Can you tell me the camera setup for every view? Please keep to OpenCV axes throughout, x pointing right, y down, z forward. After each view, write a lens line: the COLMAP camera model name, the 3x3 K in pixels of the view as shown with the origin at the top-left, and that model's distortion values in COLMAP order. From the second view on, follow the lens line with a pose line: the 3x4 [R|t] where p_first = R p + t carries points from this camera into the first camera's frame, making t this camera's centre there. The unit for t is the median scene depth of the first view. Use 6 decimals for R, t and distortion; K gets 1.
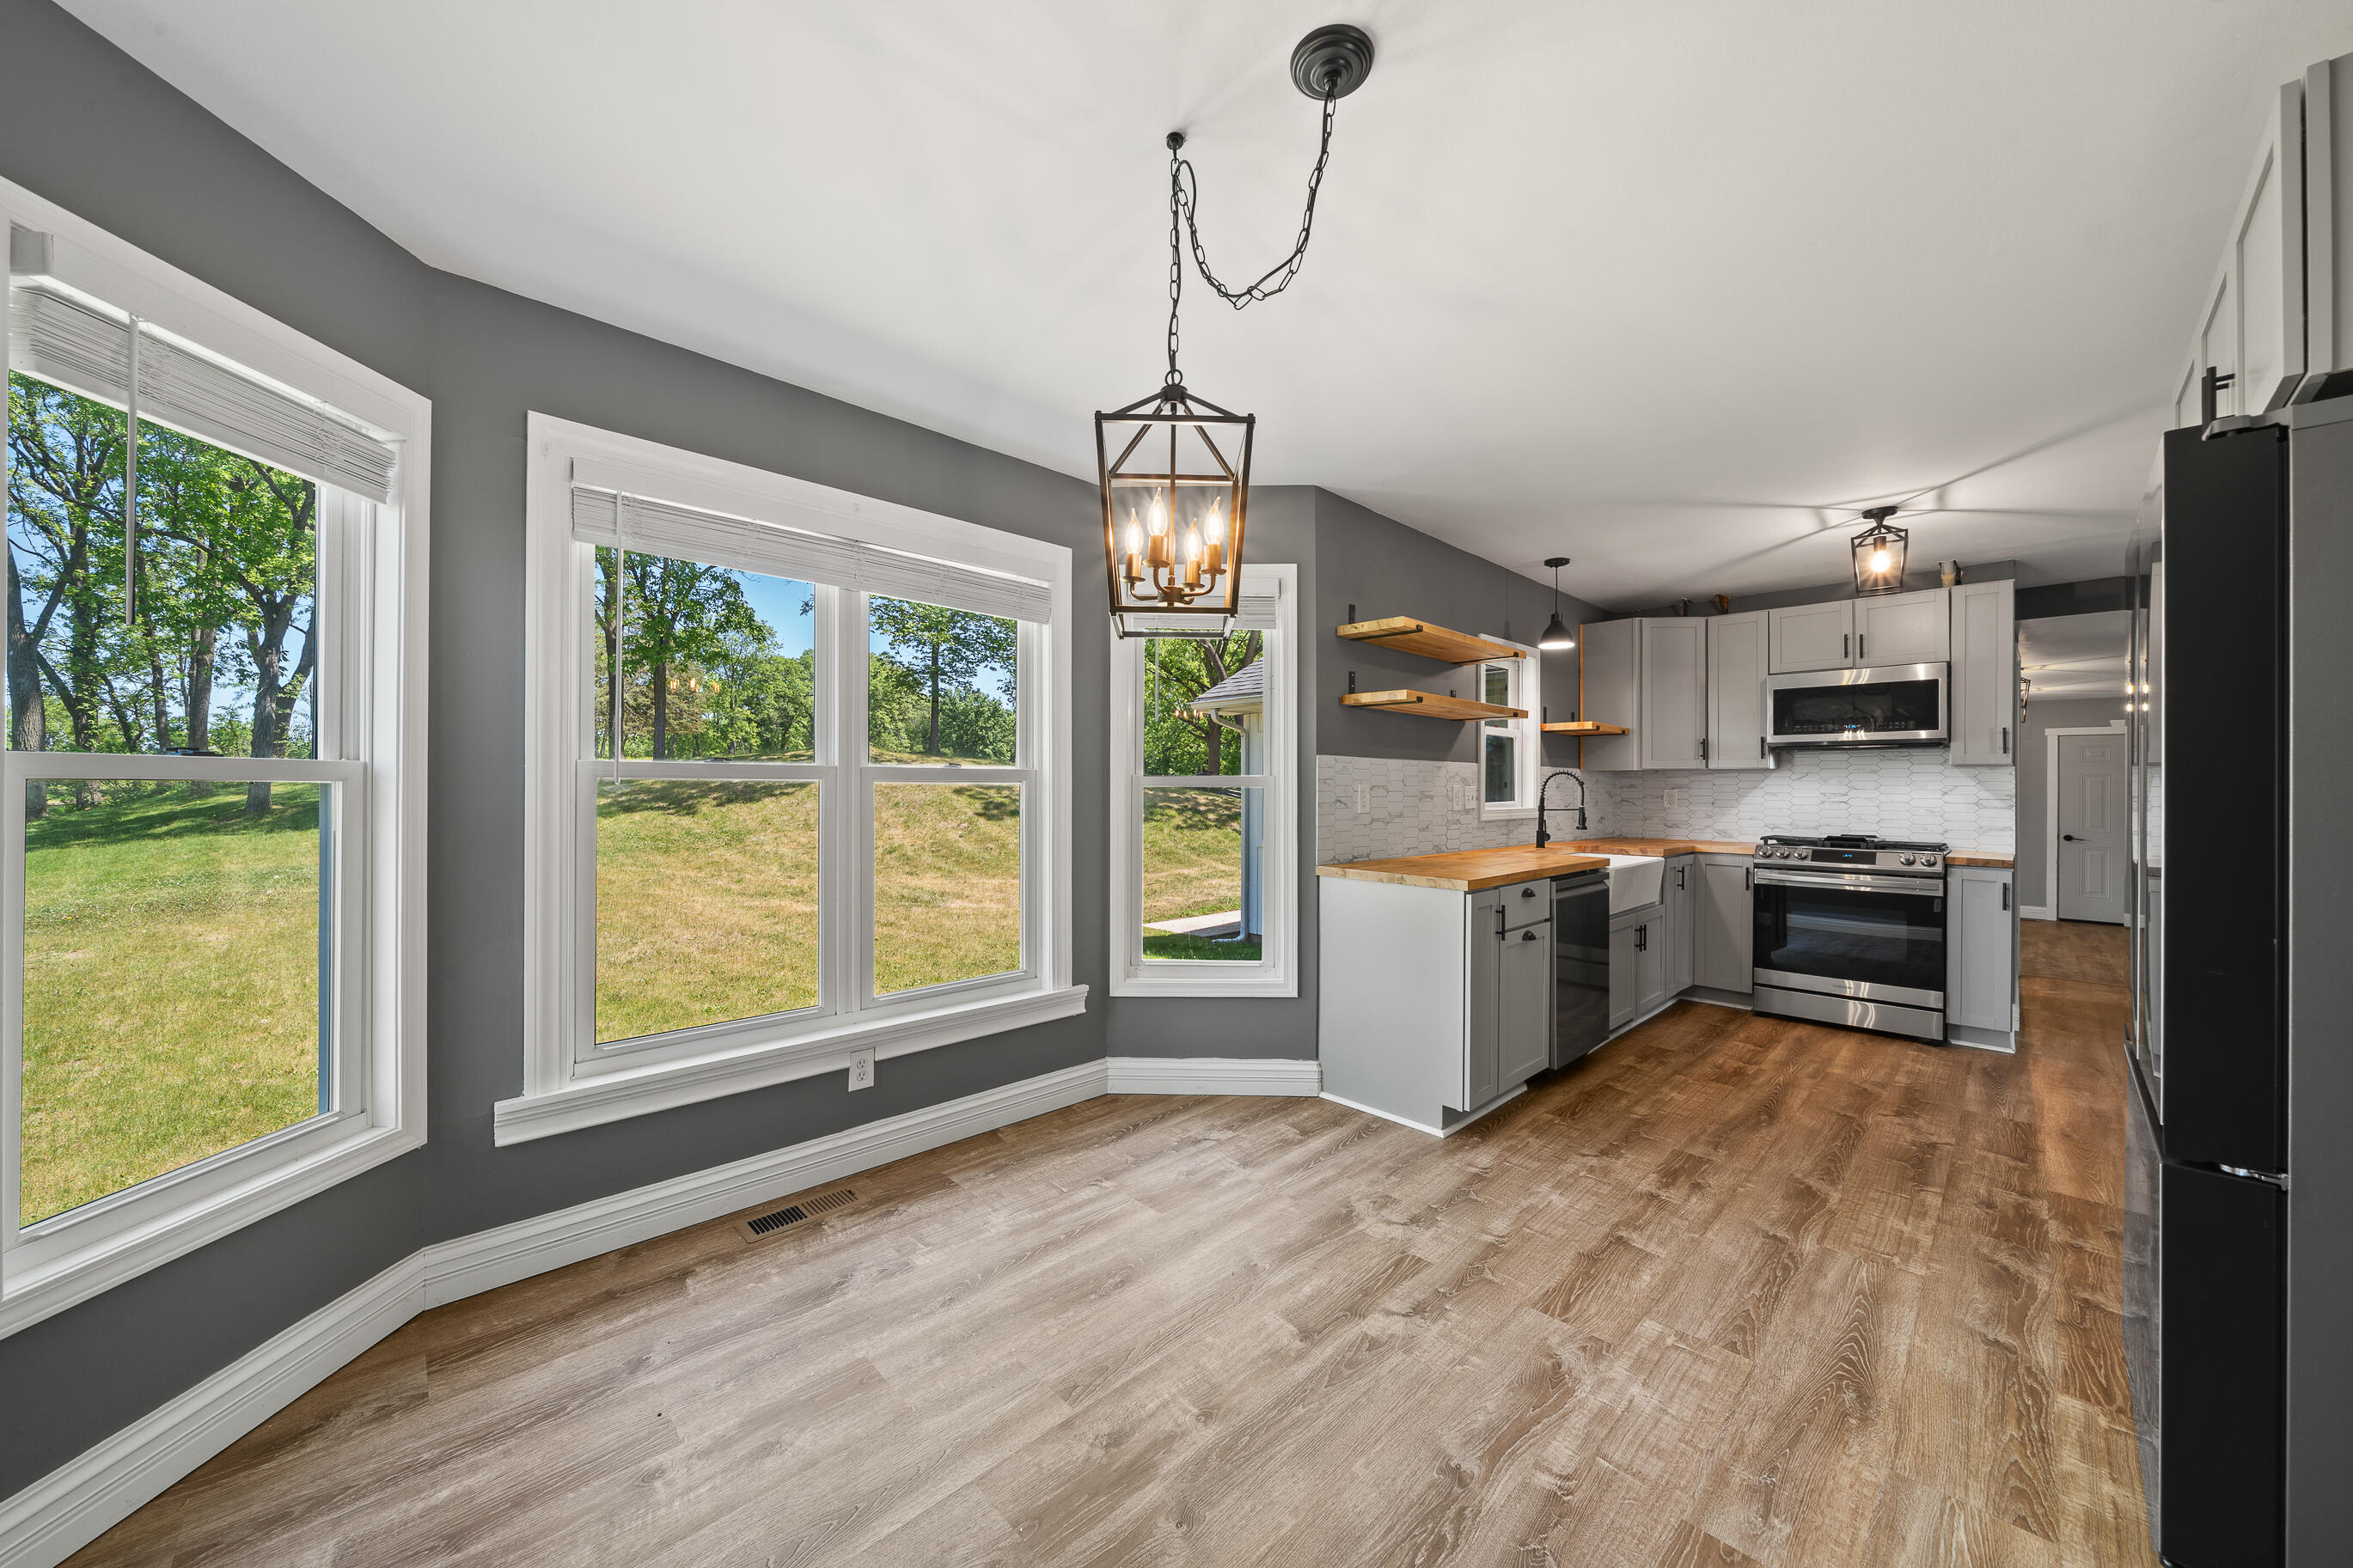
lens RADIAL K [[827.8, 0, 1179.7], [0, 827.8, 786.6], [0, 0, 1]] dist [0.000268, 0.000300]
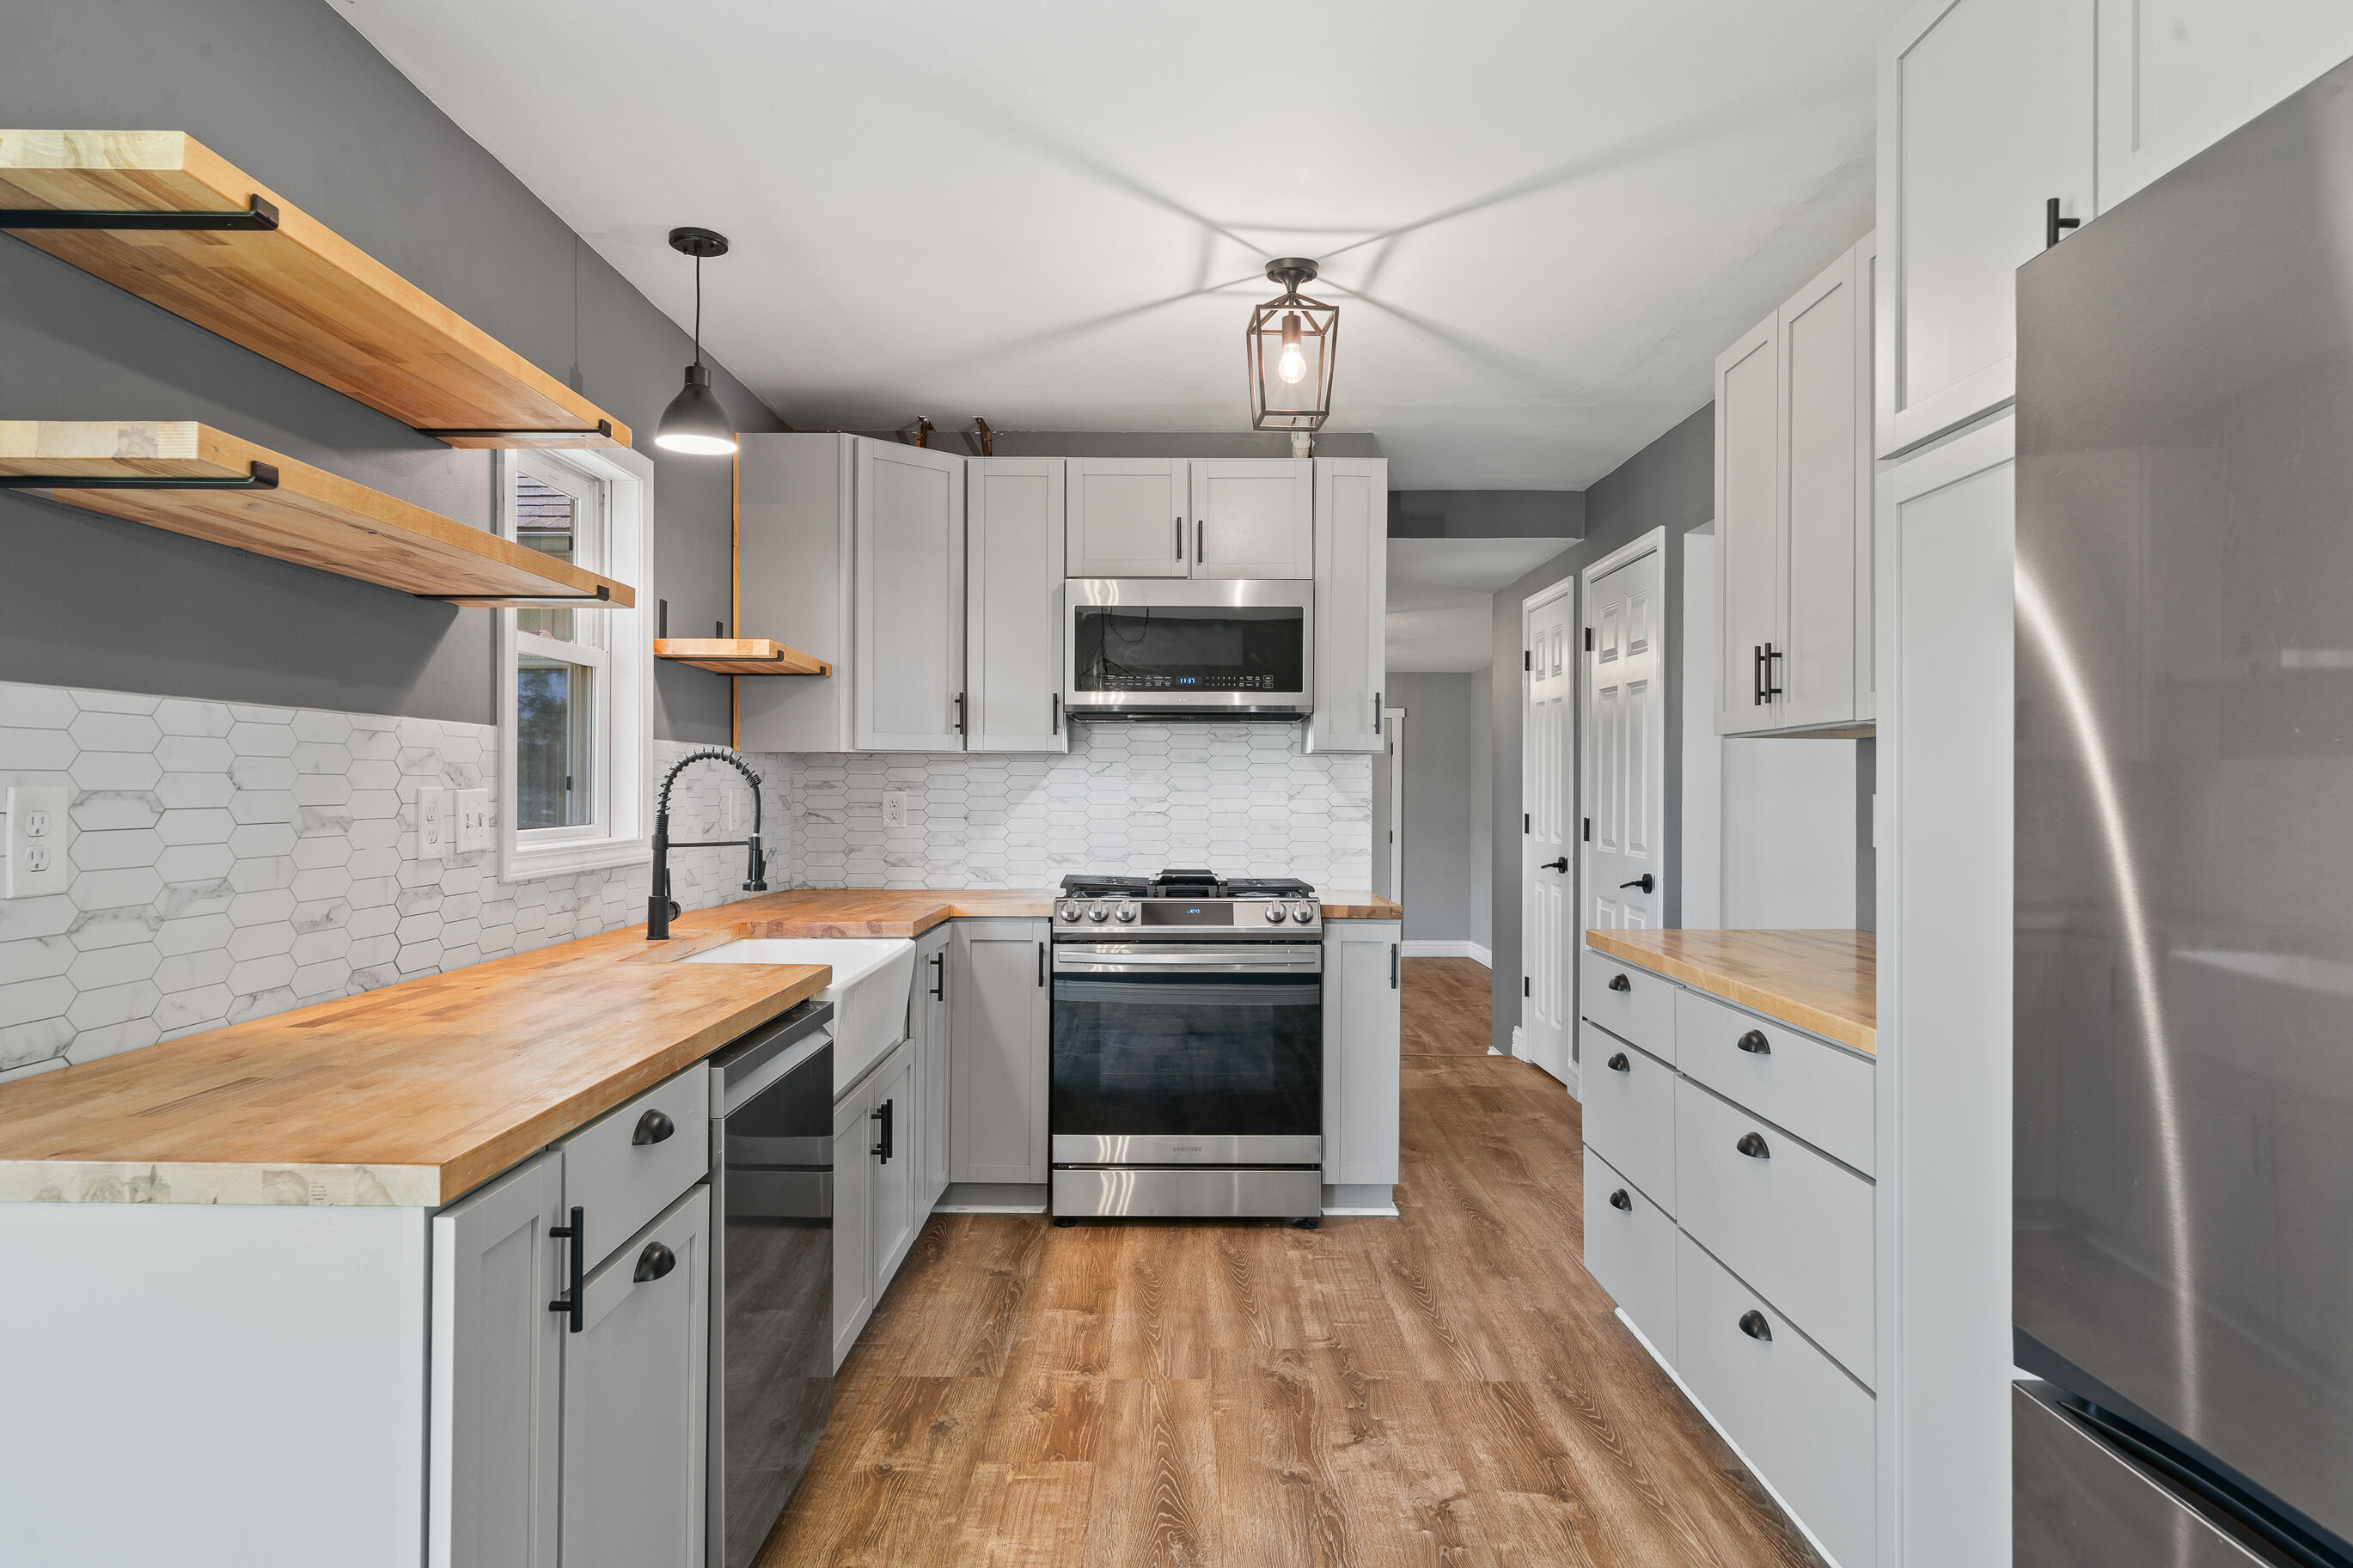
lens RADIAL K [[1383.6, 0, 1174.8], [0, 1383.6, 783.4], [0, 0, 1]] dist [-0.005676, -0.000396]
pose [[0.700174, -0.000223, 0.713972, 0.133162], [-0.001883, 0.999996, 0.002159, -0.004296], [-0.713969, -0.002856, 0.700171, 0.354015]]
